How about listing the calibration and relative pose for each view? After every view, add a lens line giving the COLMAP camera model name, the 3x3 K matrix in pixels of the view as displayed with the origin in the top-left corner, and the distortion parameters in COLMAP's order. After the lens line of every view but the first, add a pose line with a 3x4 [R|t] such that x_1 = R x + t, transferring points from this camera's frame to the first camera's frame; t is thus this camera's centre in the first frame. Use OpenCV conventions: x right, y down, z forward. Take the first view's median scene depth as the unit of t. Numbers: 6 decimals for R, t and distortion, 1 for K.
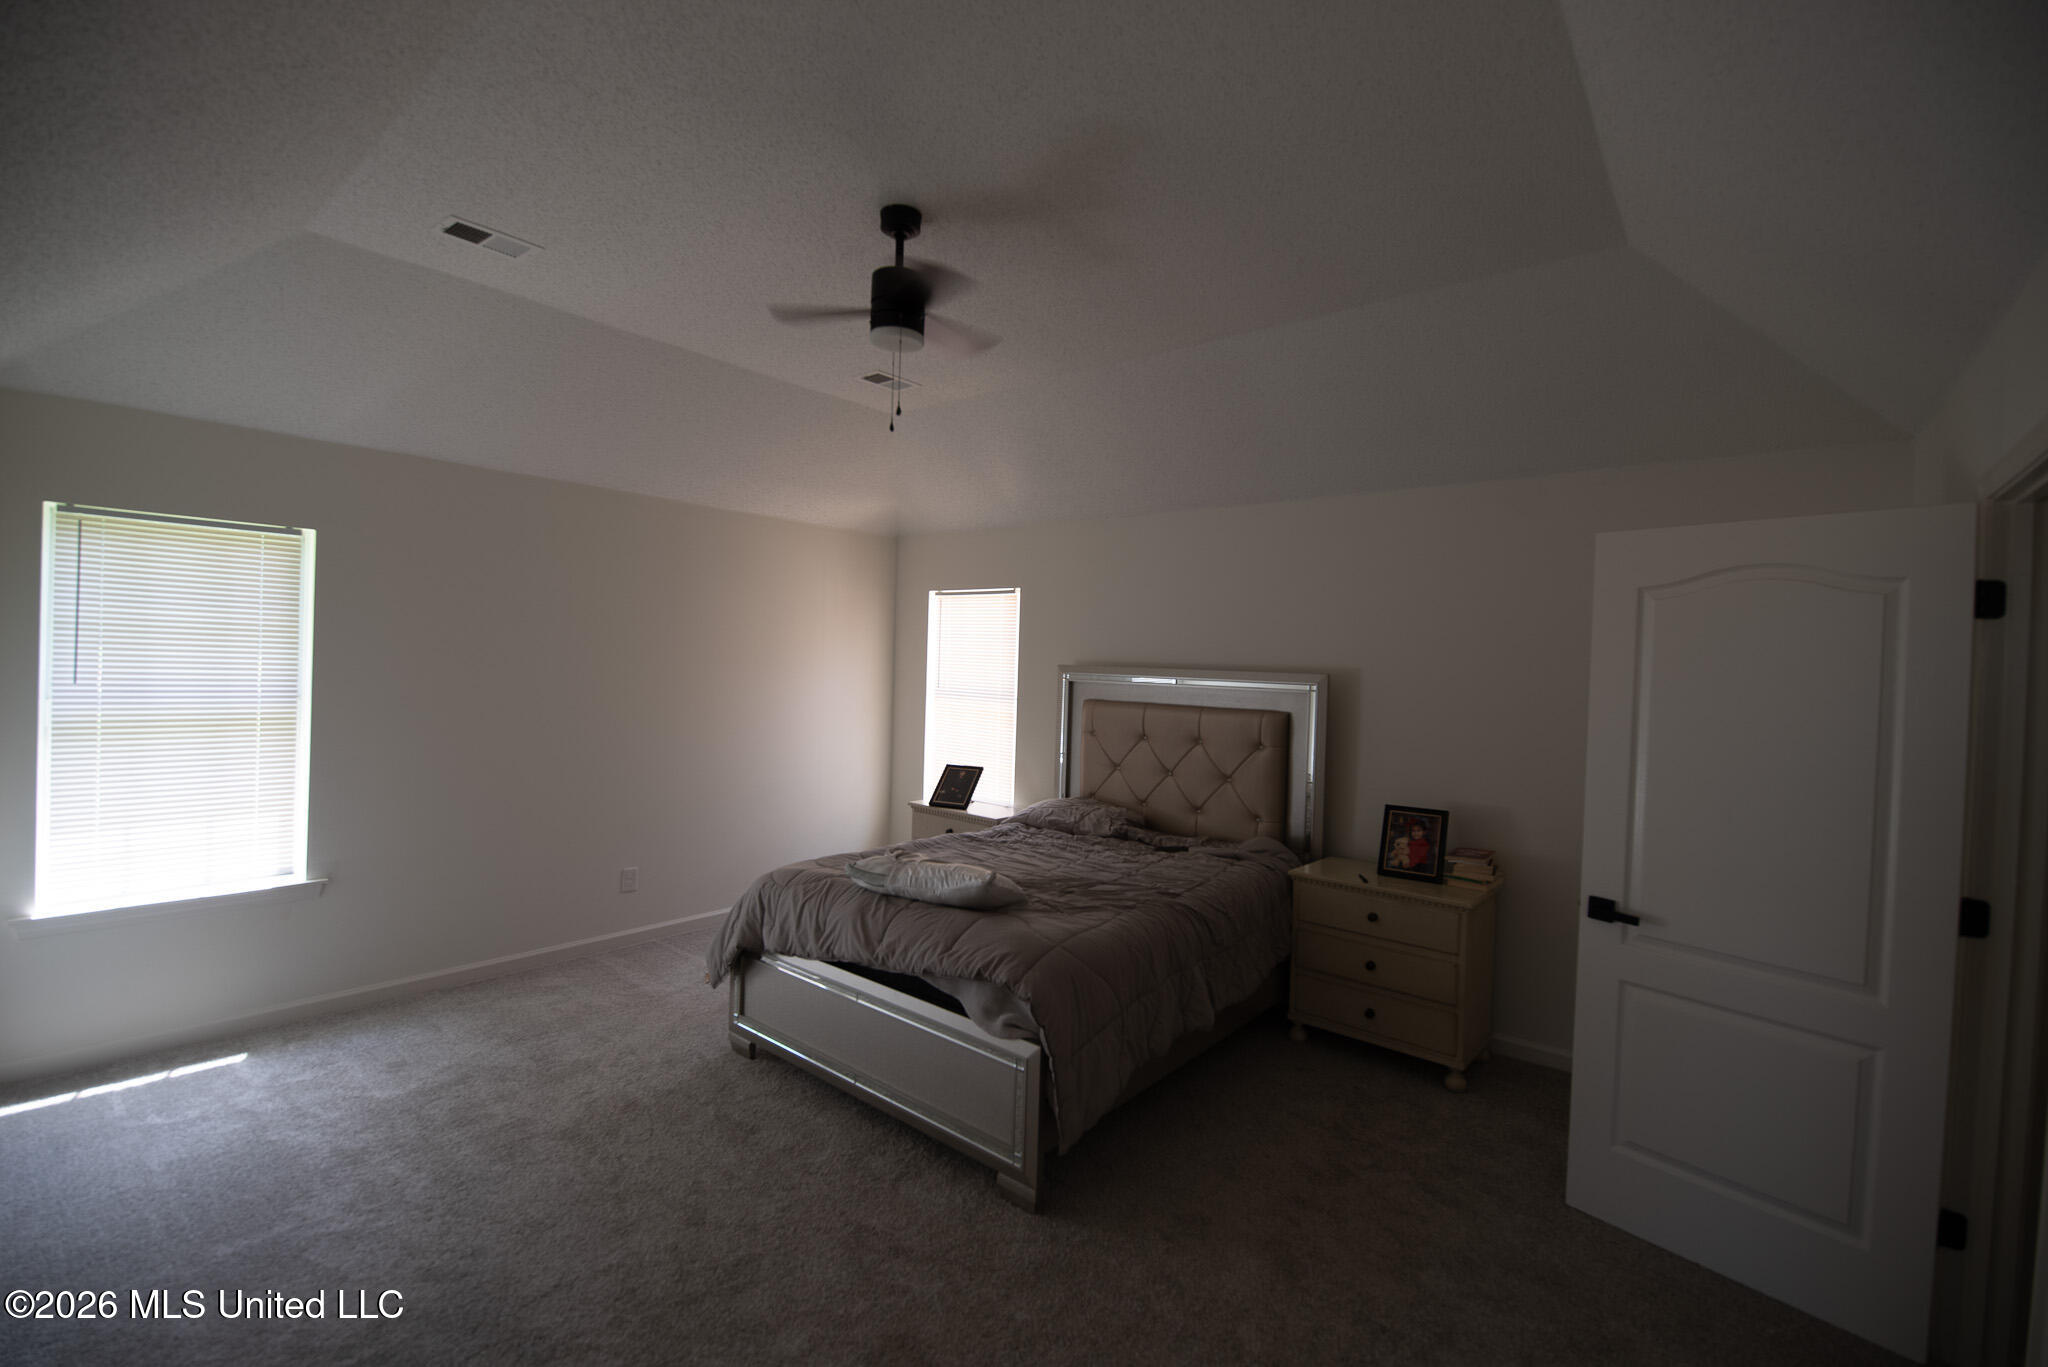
lens RADIAL K [[883.2, 0, 1024.7], [0, 883.2, 668.3], [0, 0, 1]] dist [0.002206, -0.012962]
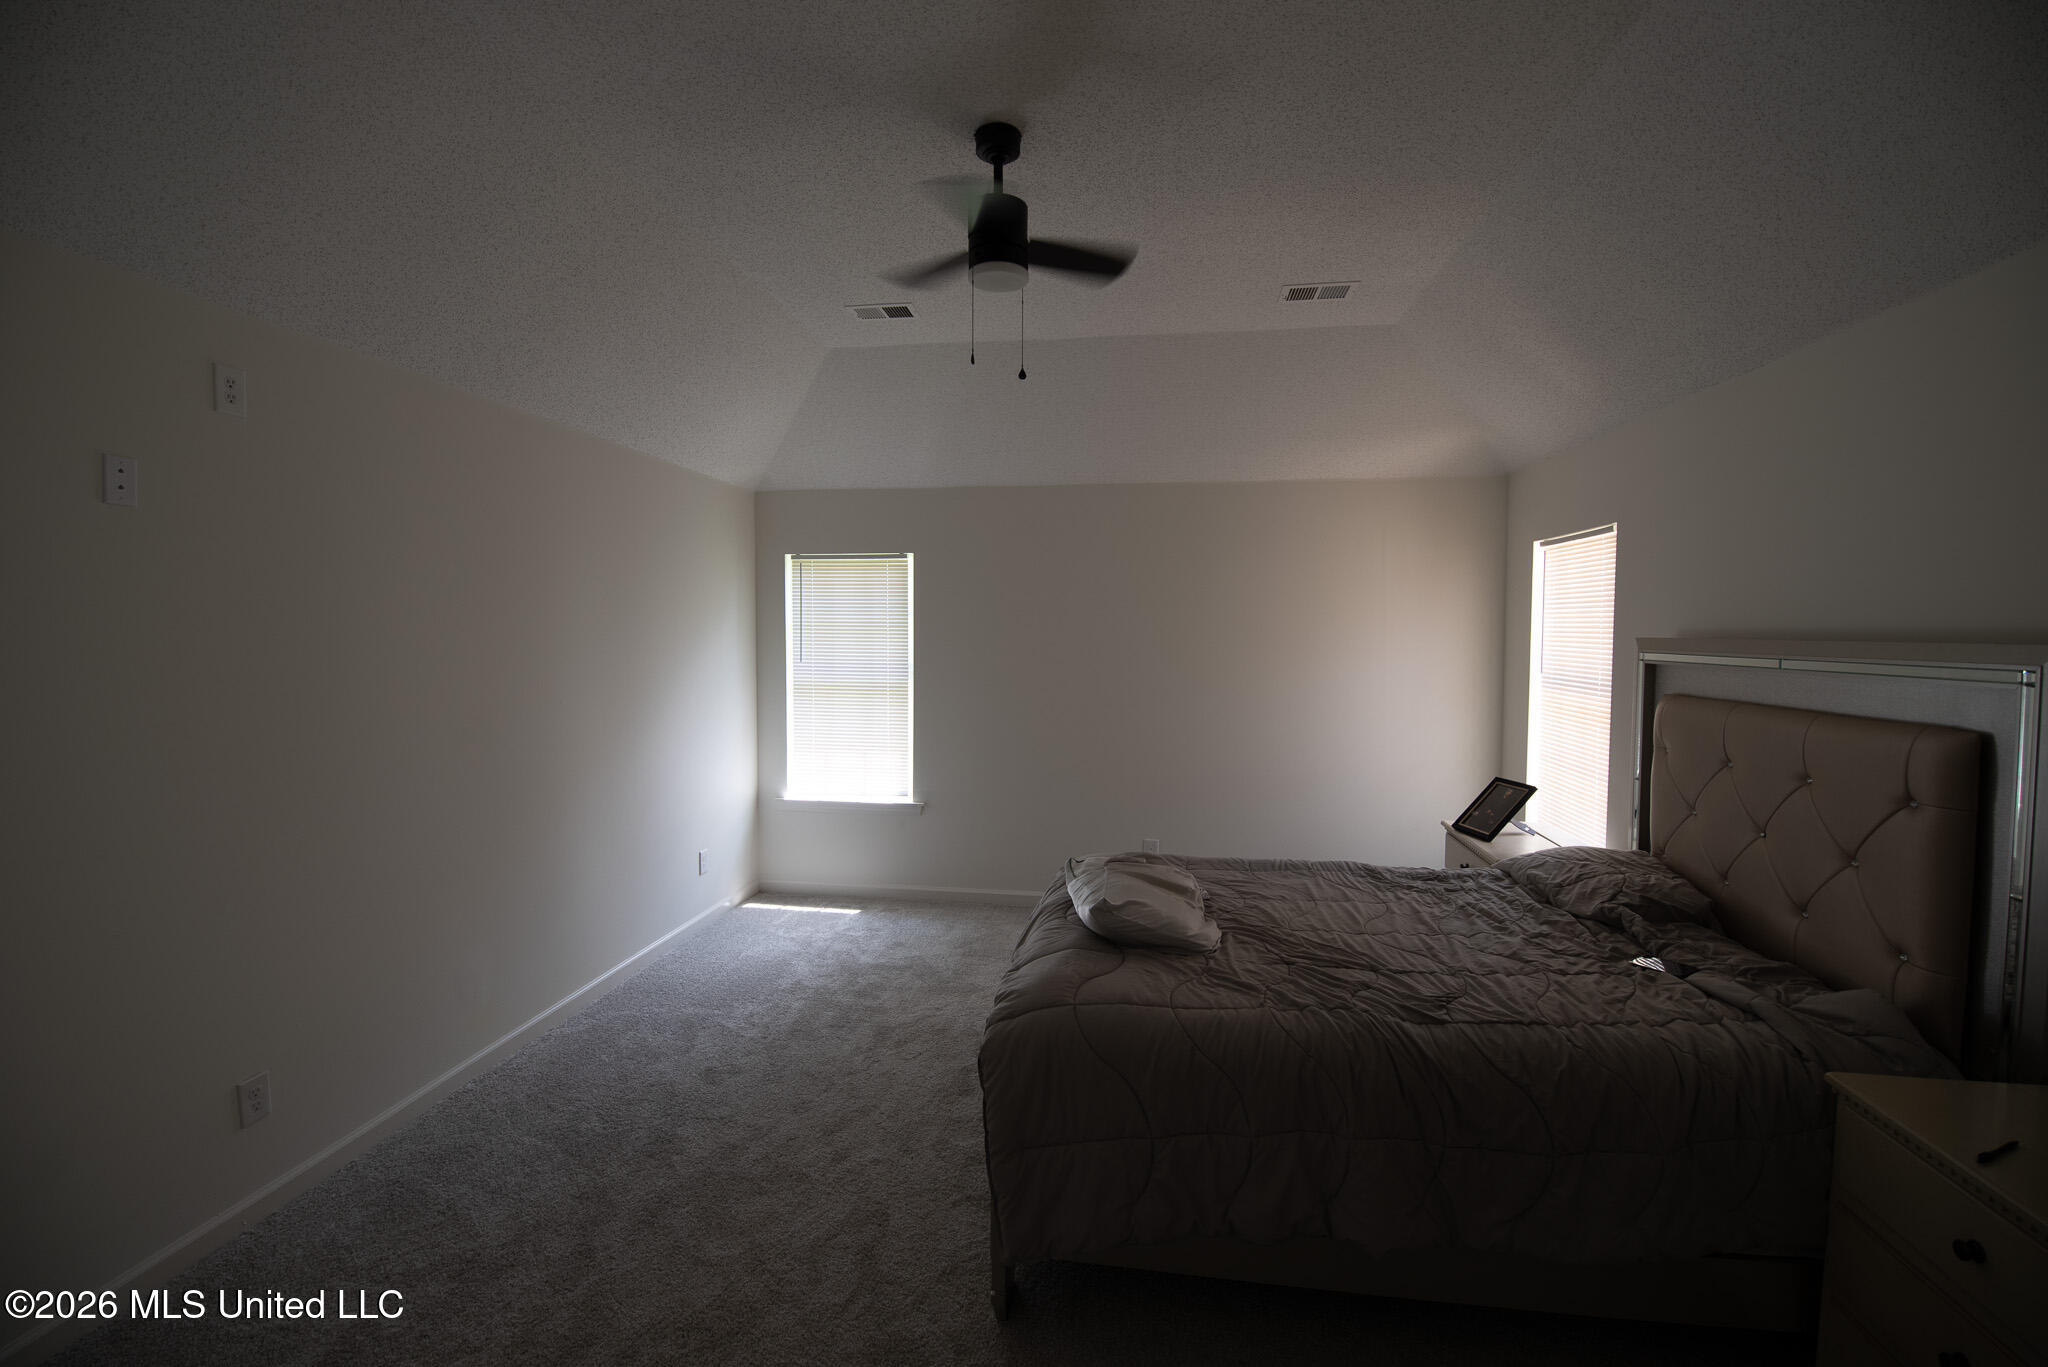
lens RADIAL K [[883.2, 0, 1024.7], [0, 883.2, 668.3], [0, 0, 1]] dist [0.002206, -0.012962]
pose [[0.511752, 0.006150, -0.859111, 0.499232], [0.005282, 0.999933, 0.010304, 0.012553], [0.859117, -0.009811, 0.511685, 0.433507]]
